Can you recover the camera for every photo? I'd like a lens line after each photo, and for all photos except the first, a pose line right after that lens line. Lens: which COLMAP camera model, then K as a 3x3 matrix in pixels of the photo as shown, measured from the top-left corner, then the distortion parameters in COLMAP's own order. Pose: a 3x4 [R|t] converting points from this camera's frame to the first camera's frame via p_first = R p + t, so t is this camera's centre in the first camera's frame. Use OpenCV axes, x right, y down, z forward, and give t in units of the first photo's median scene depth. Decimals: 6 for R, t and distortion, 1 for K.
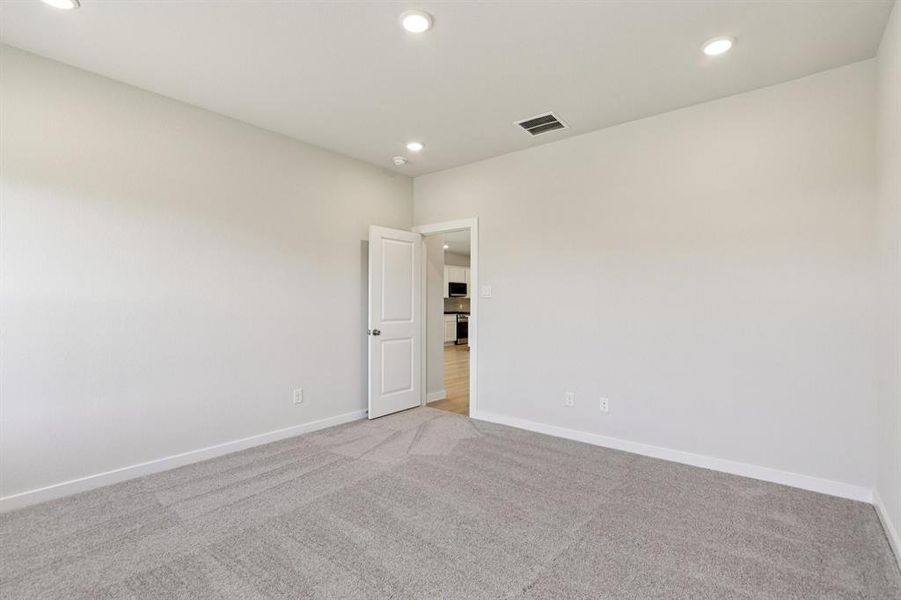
lens RADIAL K [[418.7, 0, 451.0], [0, 418.7, 302.4], [0, 0, 1]] dist [-0.015727, 0.000349]
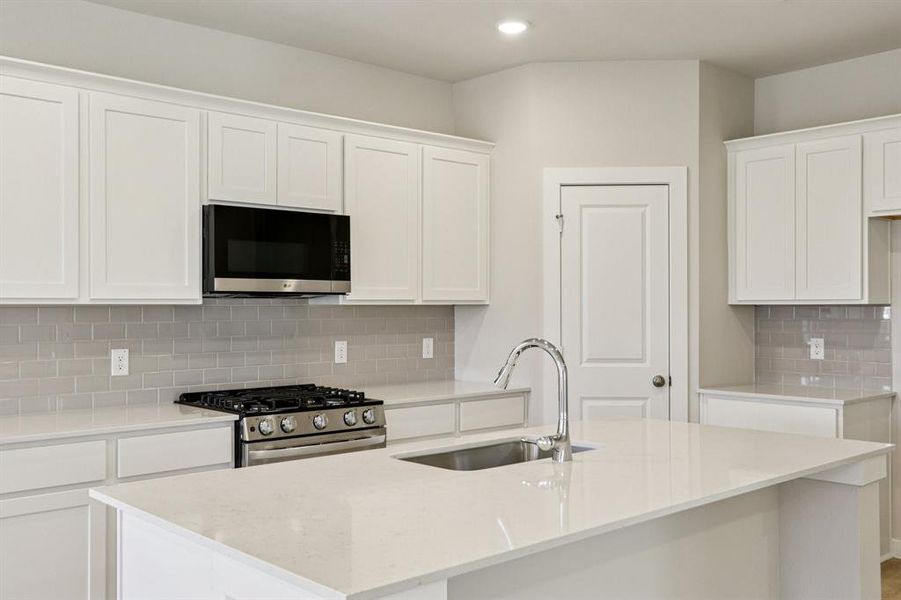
lens RADIAL K [[872.6, 0, 447.8], [0, 872.6, 304.4], [0, 0, 1]] dist [0.011976, 0.000000]
pose [[0.988677, -0.005177, -0.149970, 0.132663], [0.005624, 0.999981, 0.002559, -0.011431], [0.149954, -0.003373, 0.988687, 0.699572]]
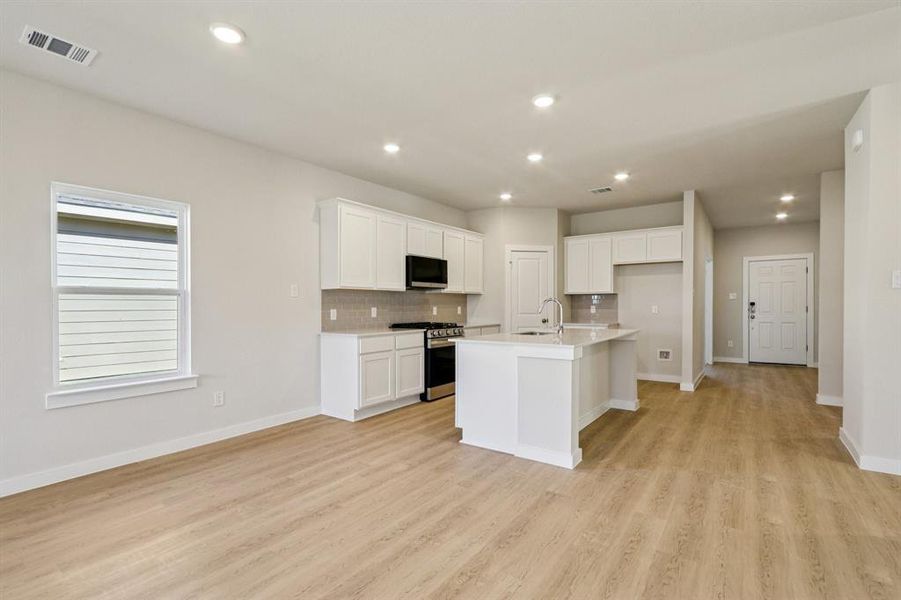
lens RADIAL K [[418.7, 0, 451.2], [0, 418.7, 310.5], [0, 0, 1]] dist [-0.015727, 0.000349]
pose [[0.998532, -0.007066, 0.053699, 0.017855], [0.006026, 0.999792, 0.019500, 0.000602], [-0.053826, -0.019148, 0.998367, 0.570594]]
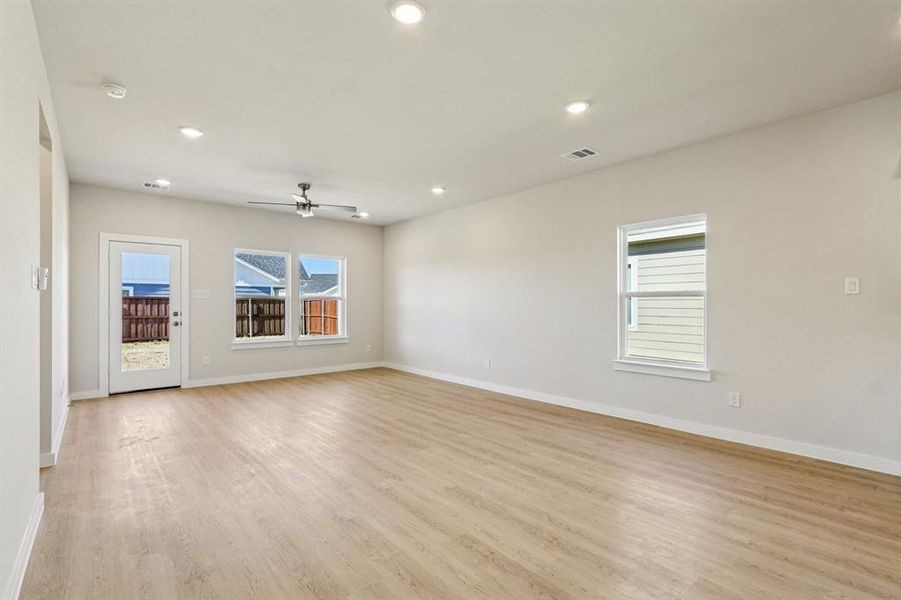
lens RADIAL K [[418.7, 0, 456.7], [0, 418.7, 305.2], [0, 0, 1]] dist [-0.015727, 0.000349]
pose [[-0.173322, -0.000812, -0.984865, 0.195734], [0.003400, 0.999993, -0.001422, 0.001329], [0.984859, -0.003595, -0.173318, 0.736084]]
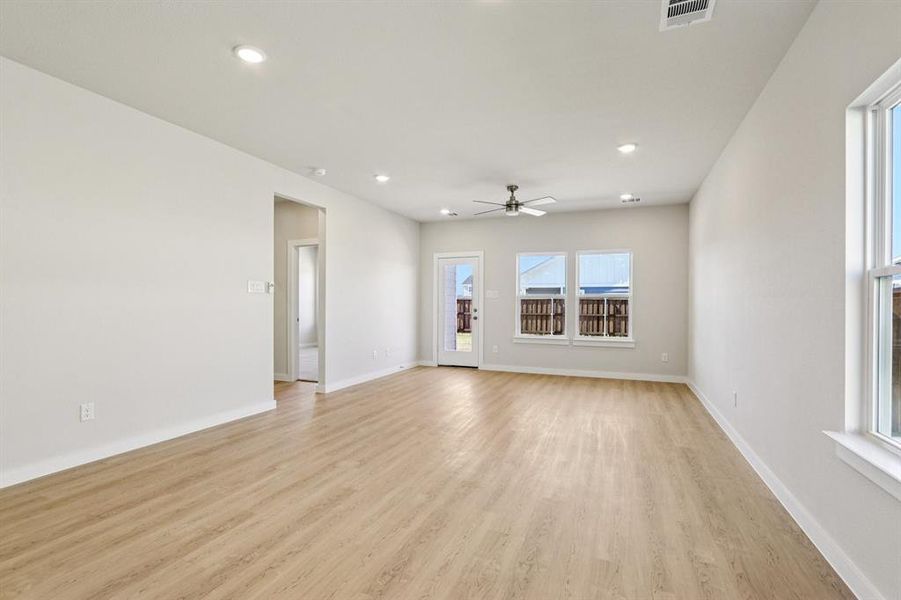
lens RADIAL K [[418.7, 0, 453.7], [0, 418.7, 305.1], [0, 0, 1]] dist [-0.015727, 0.000349]
pose [[-0.958072, -0.007672, -0.286426, -0.013830], [-0.007060, 0.999970, -0.003171, 0.004229], [0.286442, -0.001016, -0.958097, 0.916650]]
